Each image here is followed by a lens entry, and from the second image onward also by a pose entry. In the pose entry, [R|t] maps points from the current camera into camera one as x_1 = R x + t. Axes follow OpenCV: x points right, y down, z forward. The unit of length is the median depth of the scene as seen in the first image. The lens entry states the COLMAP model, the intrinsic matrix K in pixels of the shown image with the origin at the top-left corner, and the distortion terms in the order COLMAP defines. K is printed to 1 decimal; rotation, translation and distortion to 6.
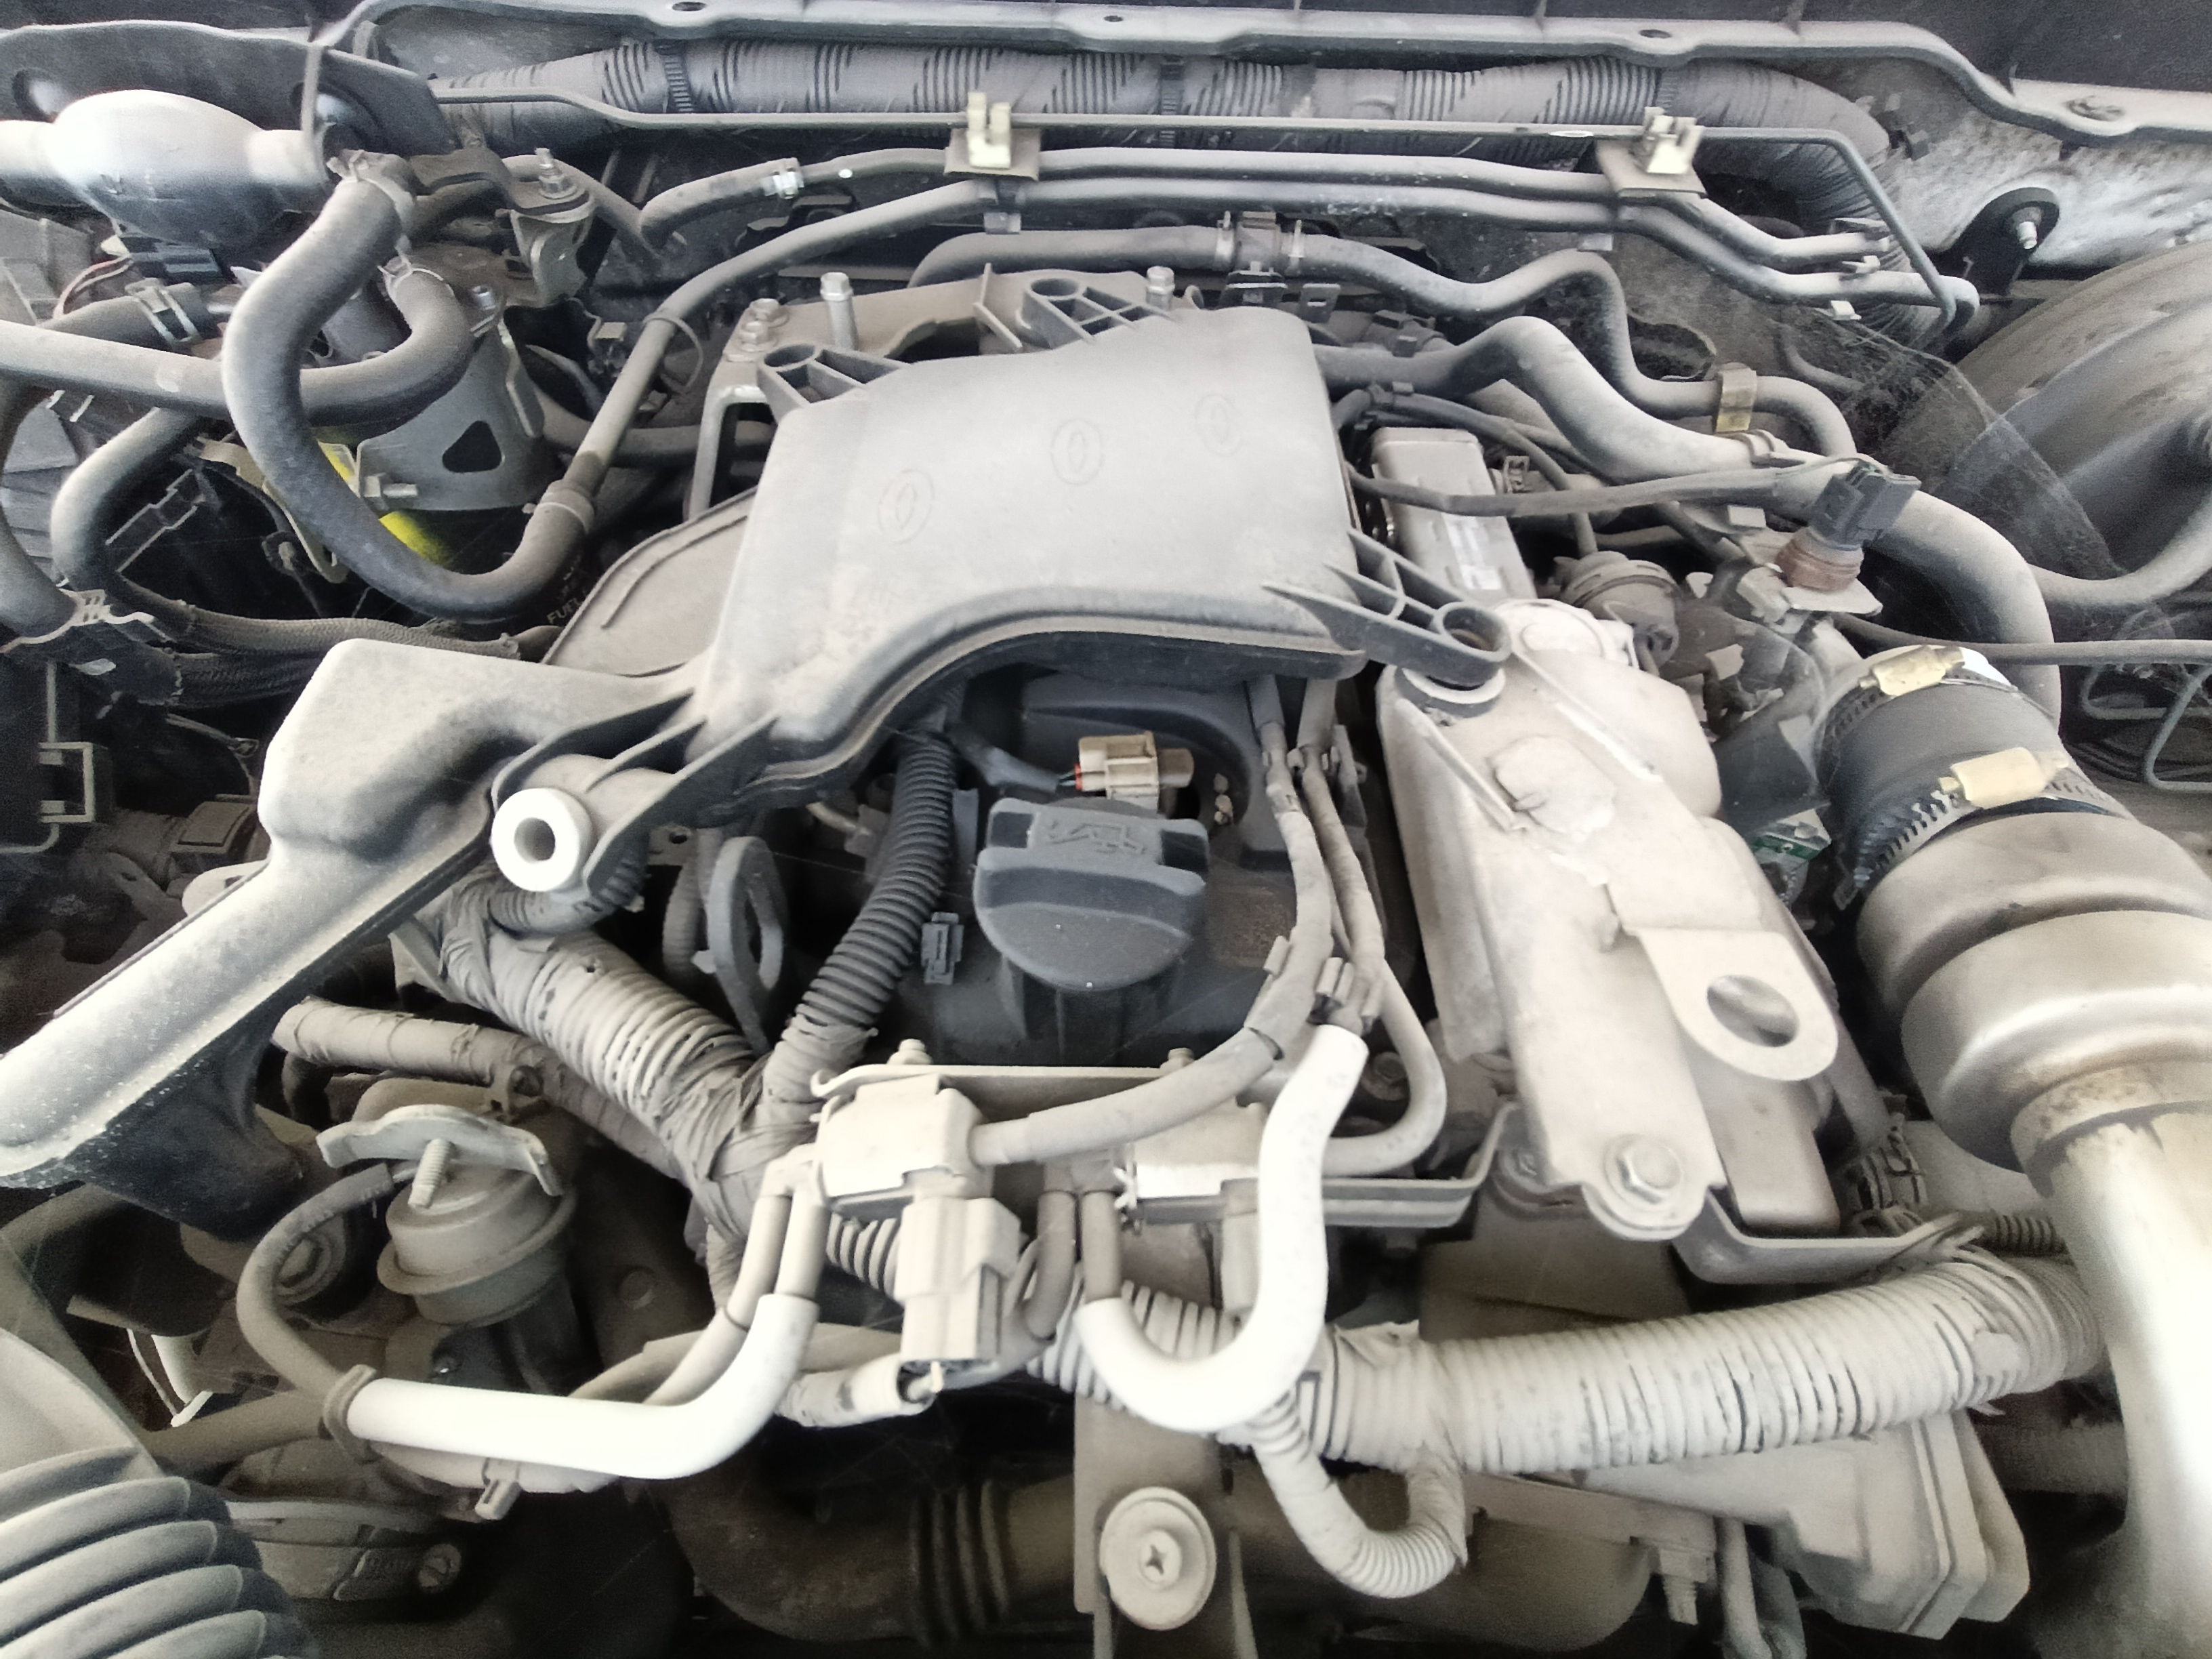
lens RADIAL K [[1005.4, 0, 1051.0], [0, 1005.4, 837.5], [0, 0, 1]] dist [0.000326, 0.004278]
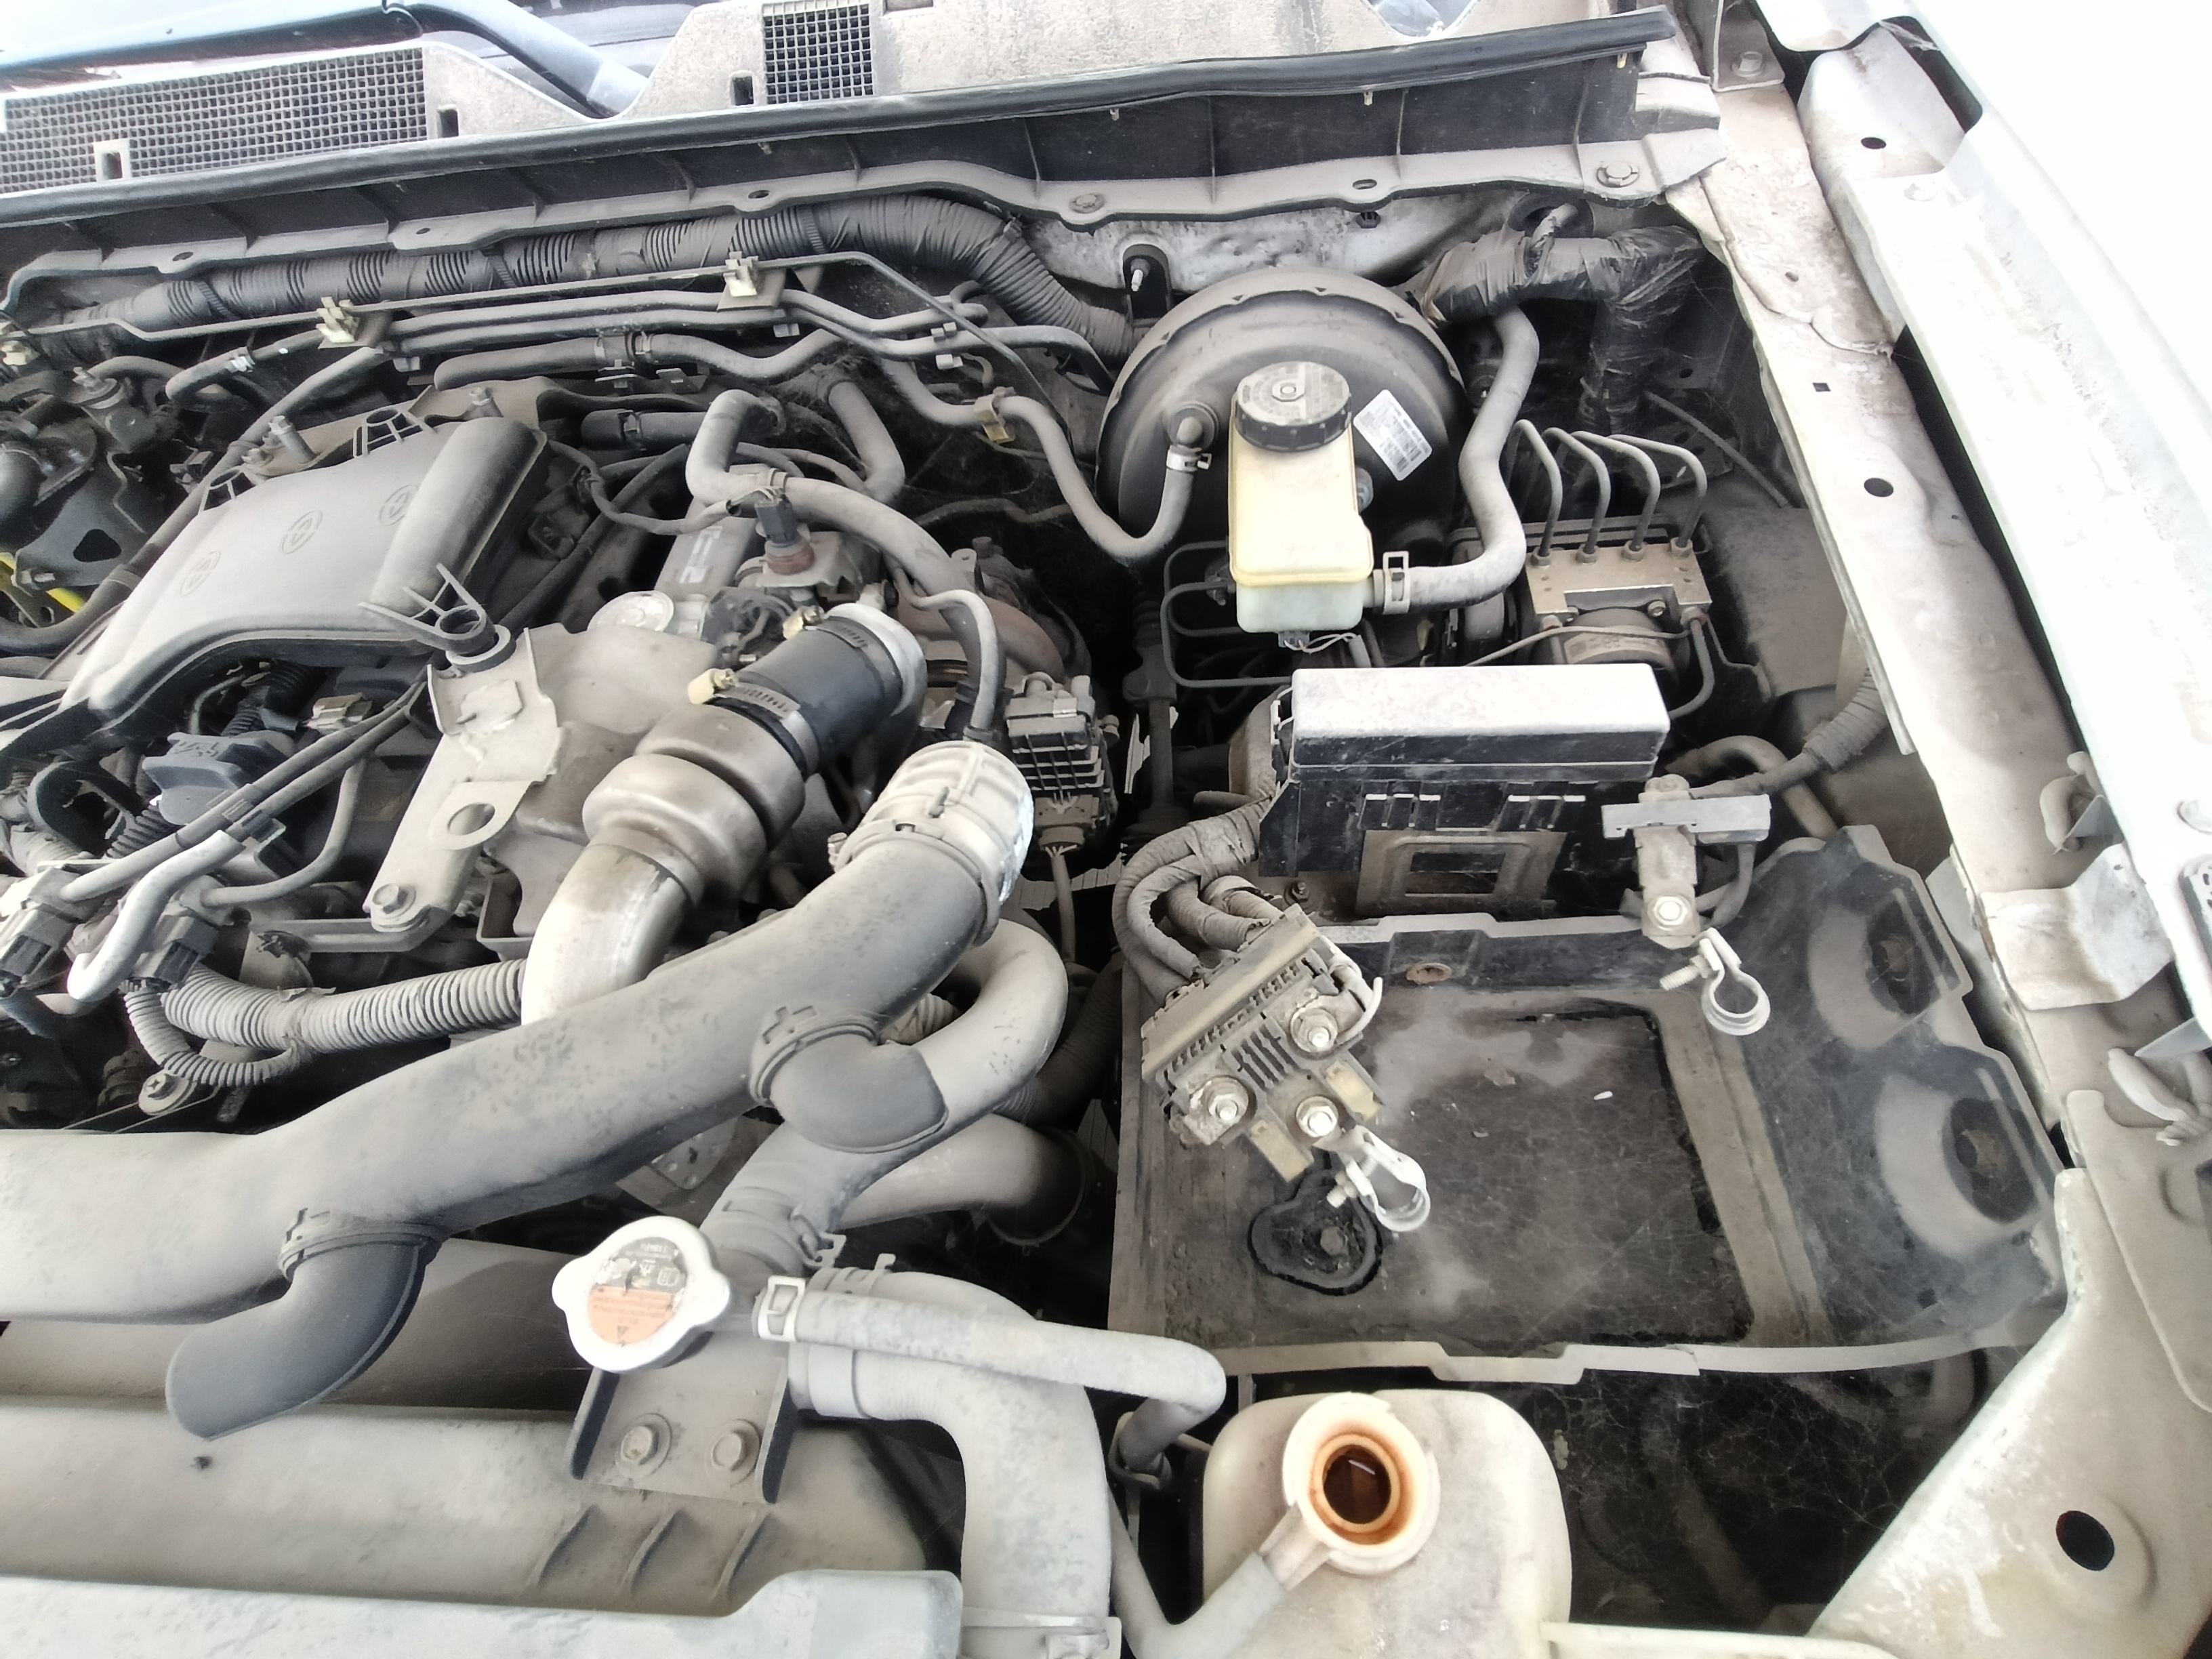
lens RADIAL K [[997.6, 0, 1076.6], [0, 997.6, 839.3], [0, 0, 1]] dist [-0.001072, 0.004213]
pose [[0.989480, -0.046949, -0.136837, 1.748415], [0.051514, 0.998221, 0.030013, 0.177404], [0.135184, -0.036747, 0.990139, -0.599373]]
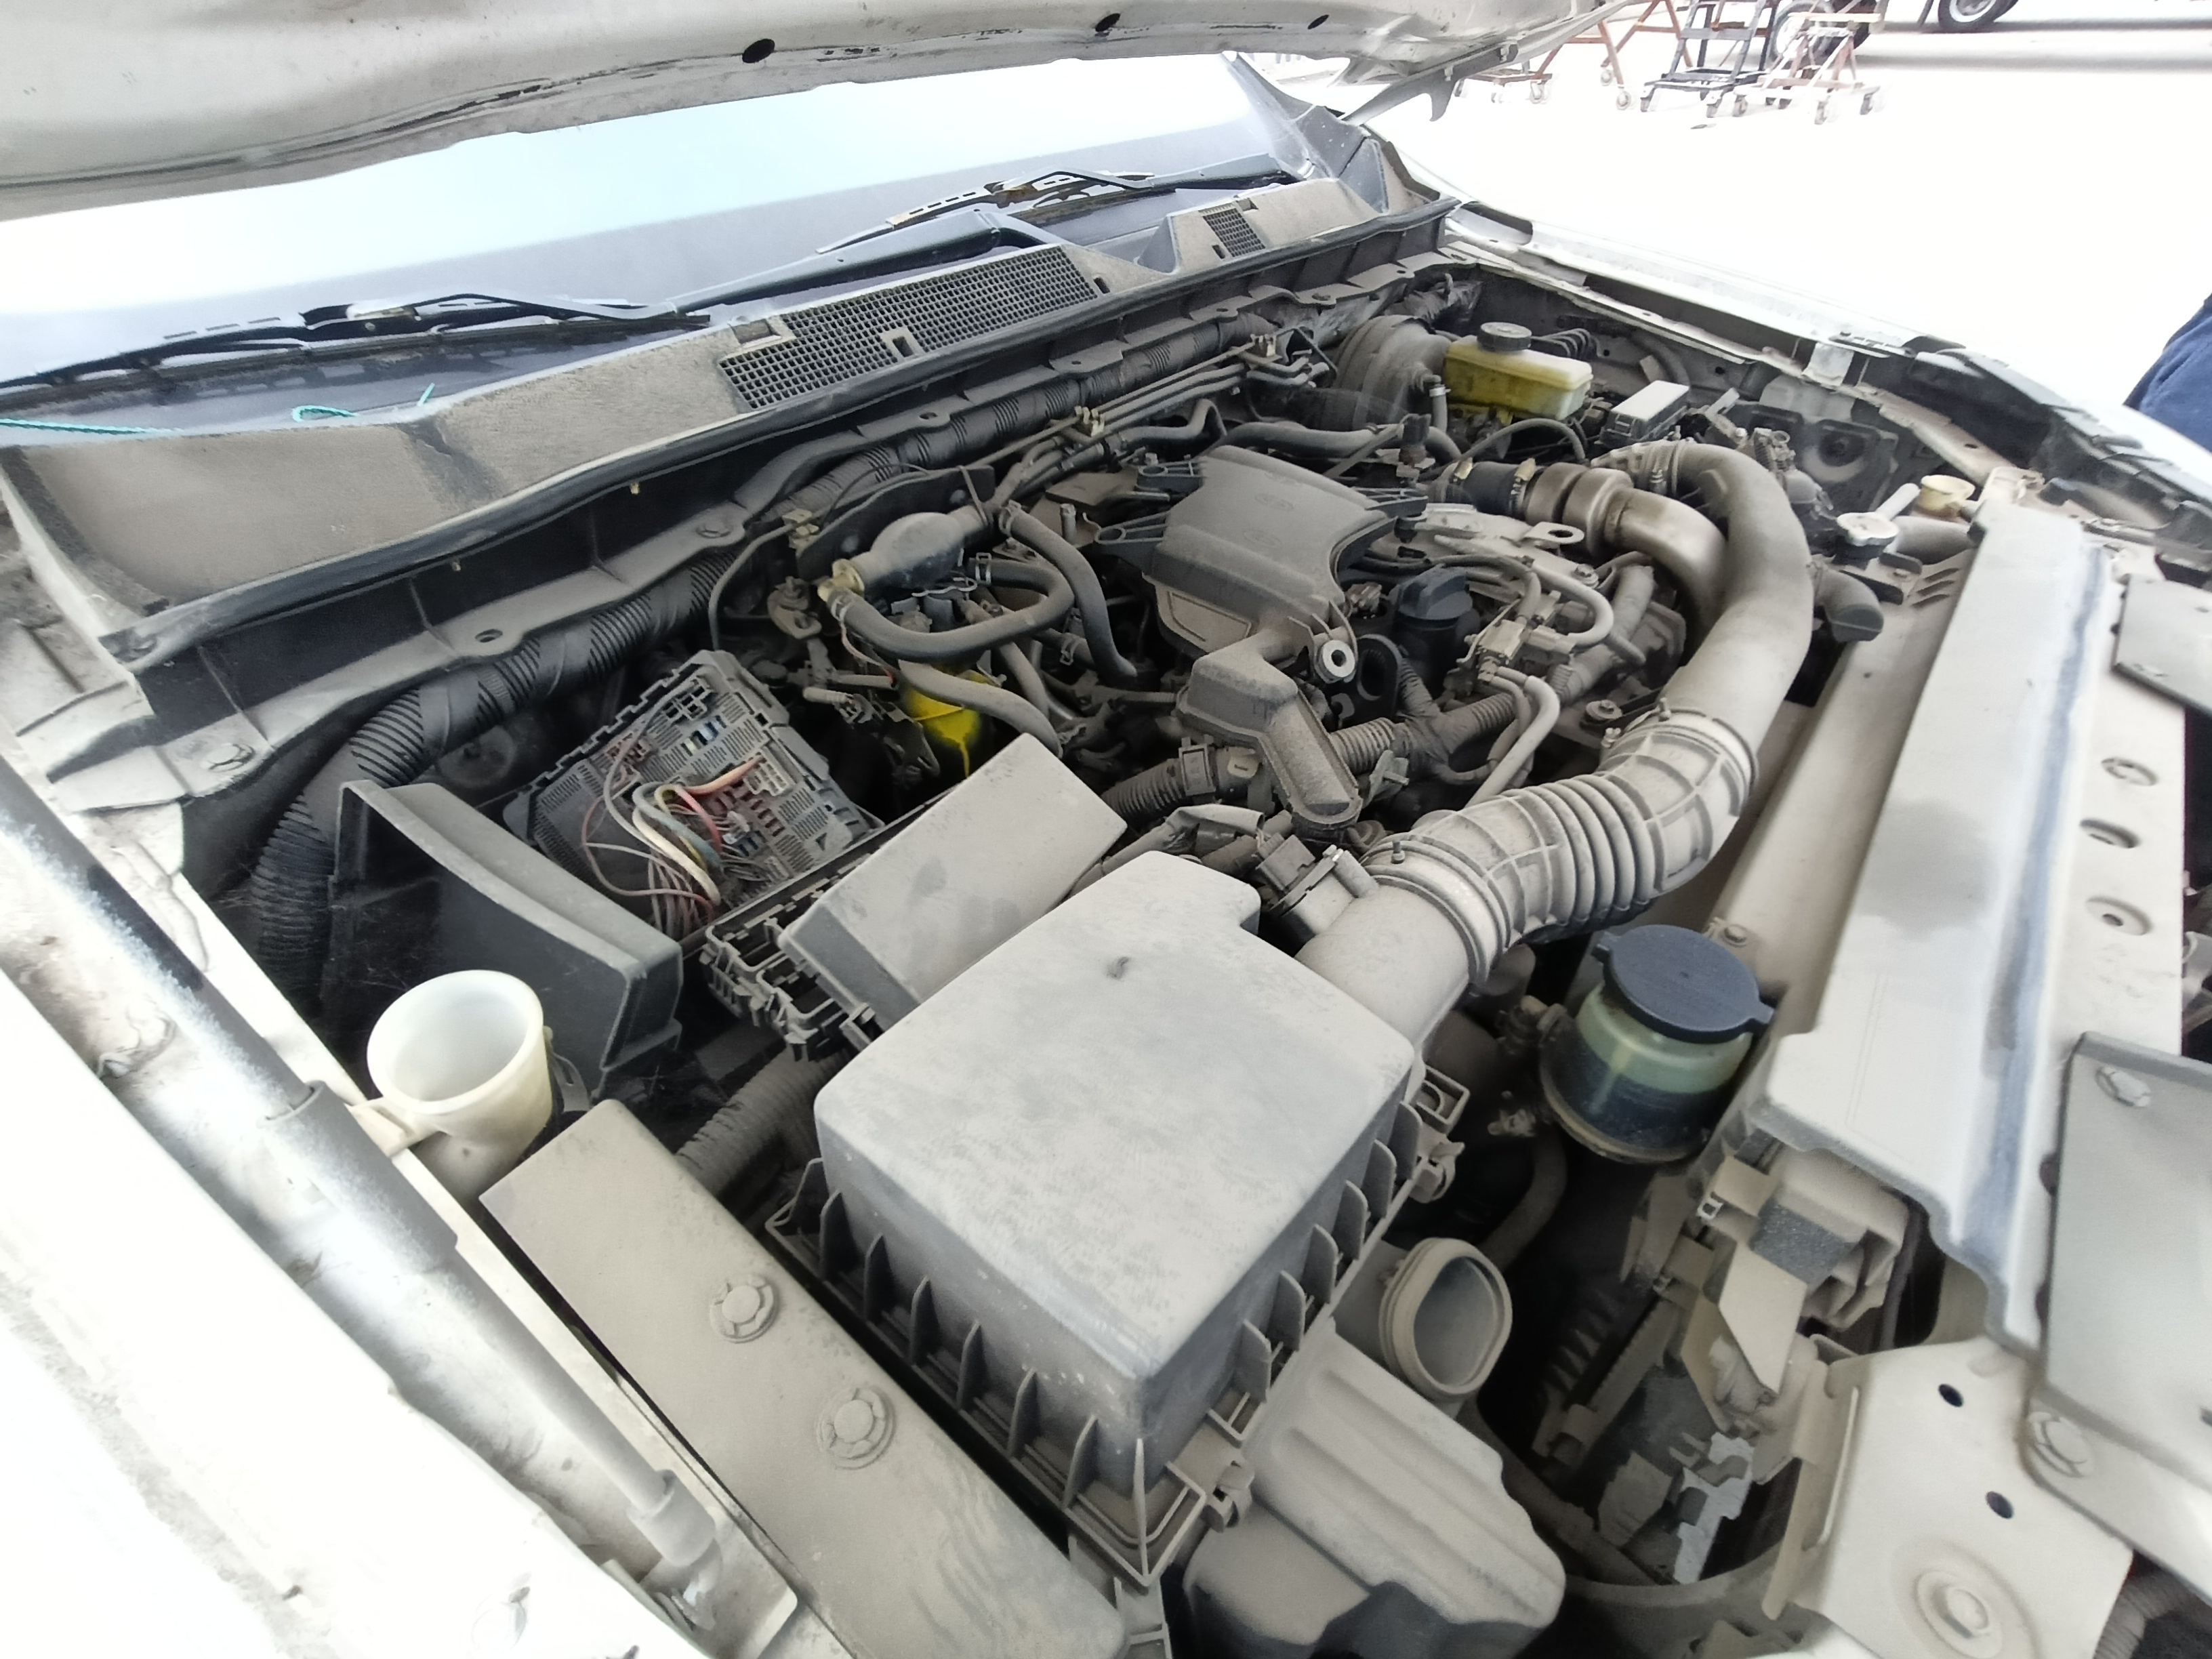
lens RADIAL K [[1041.7, 0, 1116.4], [0, 1041.7, 867.1], [0, 0, 1]] dist [-0.000008, -0.000068]
pose [[0.609137, -0.539257, 0.581510, -2.472353], [0.627182, 0.776326, 0.062938, -0.105960], [-0.485381, 0.326374, 0.811101, -0.677003]]
